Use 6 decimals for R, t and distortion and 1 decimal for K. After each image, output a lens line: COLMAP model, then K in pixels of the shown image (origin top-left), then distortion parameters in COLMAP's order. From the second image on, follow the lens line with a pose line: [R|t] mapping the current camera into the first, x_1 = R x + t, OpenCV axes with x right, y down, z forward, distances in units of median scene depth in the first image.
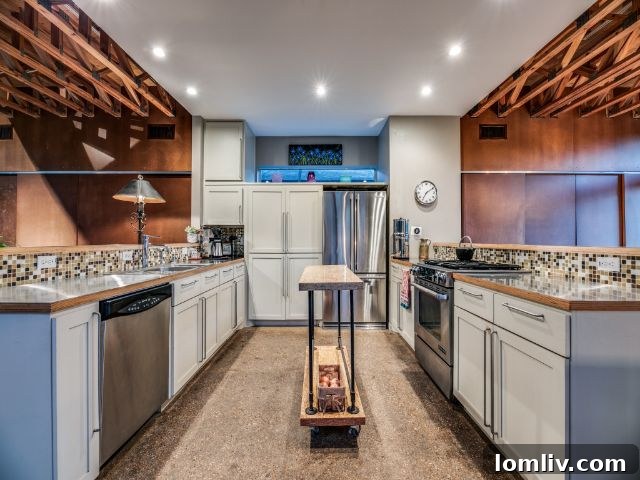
lens RADIAL K [[273.7, 0, 320.0], [0, 273.7, 240.0], [0, 0, 1]] dist [0.001590, 0.000128]
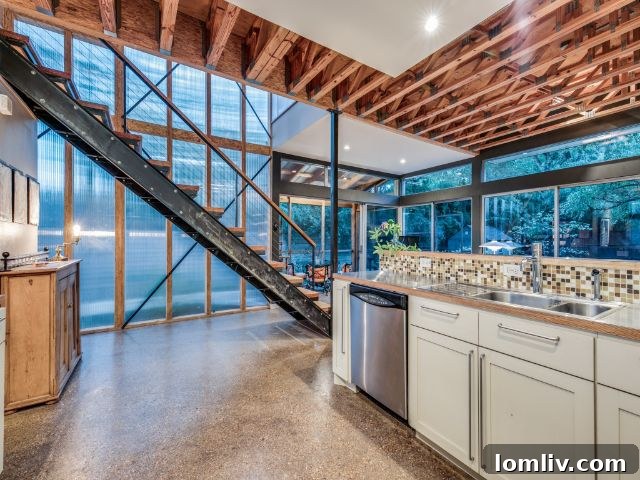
lens RADIAL K [[273.7, 0, 320.0], [0, 273.7, 240.0], [0, 0, 1]] dist [0.001590, 0.000128]
pose [[-0.844298, -0.009155, -0.535796, 0.190811], [-0.008321, 0.999957, -0.003975, -0.023181], [0.535810, 0.001103, -0.844338, 1.615336]]
